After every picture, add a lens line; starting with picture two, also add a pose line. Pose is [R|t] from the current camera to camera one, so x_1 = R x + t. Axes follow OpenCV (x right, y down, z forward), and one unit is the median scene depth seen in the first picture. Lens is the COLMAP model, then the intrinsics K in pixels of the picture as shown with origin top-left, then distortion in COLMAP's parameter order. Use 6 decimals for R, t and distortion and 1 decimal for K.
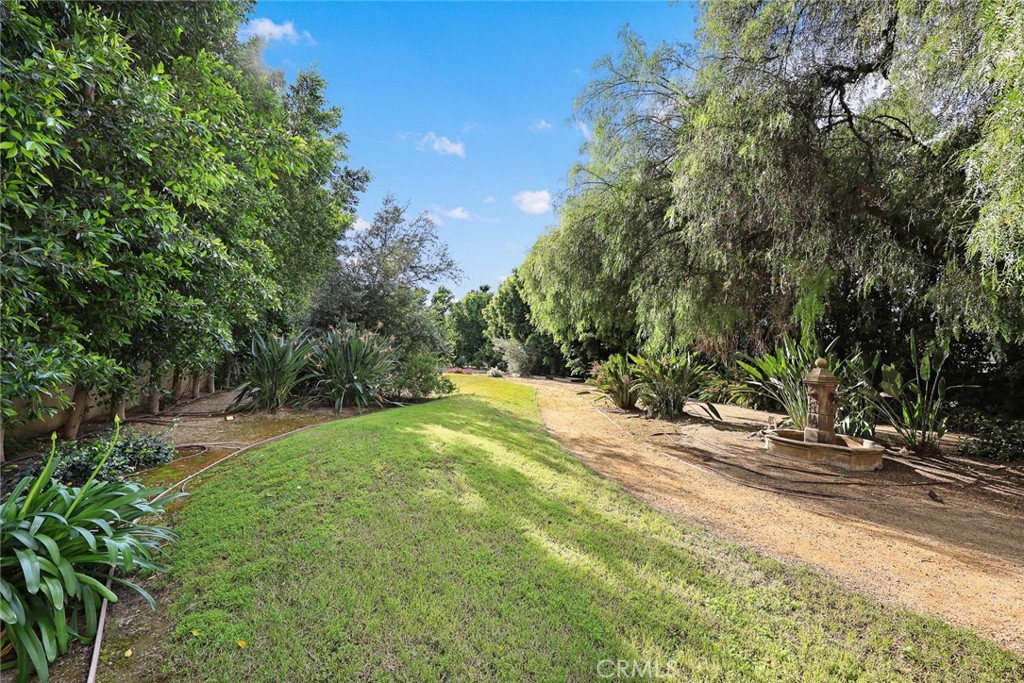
lens RADIAL K [[394.8, 0, 505.0], [0, 394.8, 345.8], [0, 0, 1]] dist [-0.000571, 0.000009]
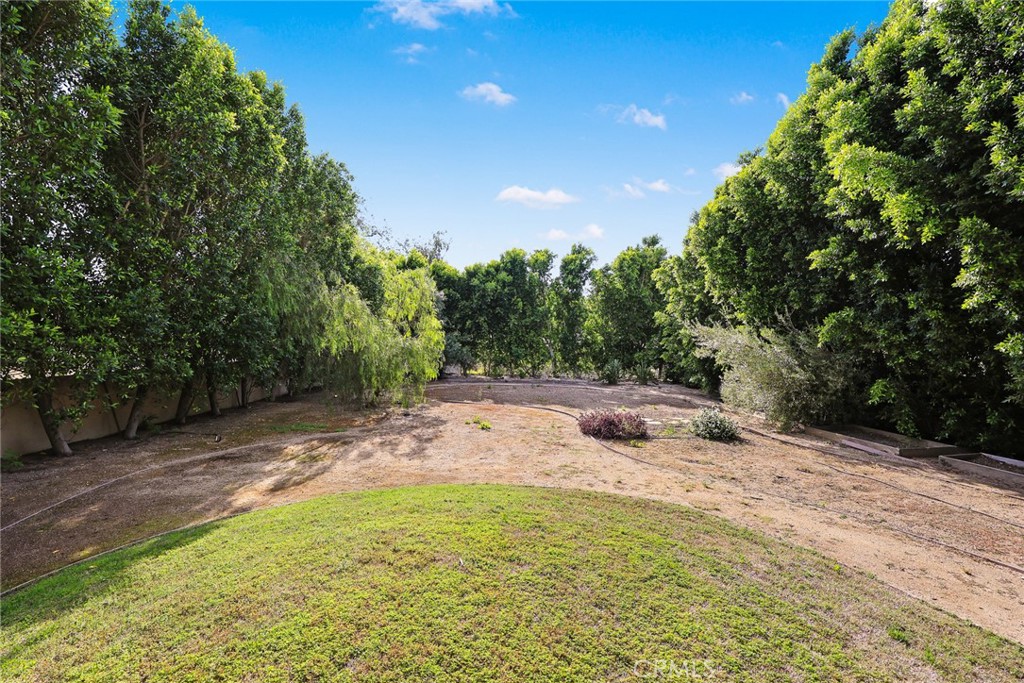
lens RADIAL K [[451.4, 0, 509.8], [0, 451.4, 337.4], [0, 0, 1]] dist [-0.000805, -0.000100]
pose [[0.947590, -0.012050, -0.319260, -0.045140], [0.011841, 0.999927, -0.002596, -0.006379], [0.319268, -0.001321, 0.947663, 0.366268]]
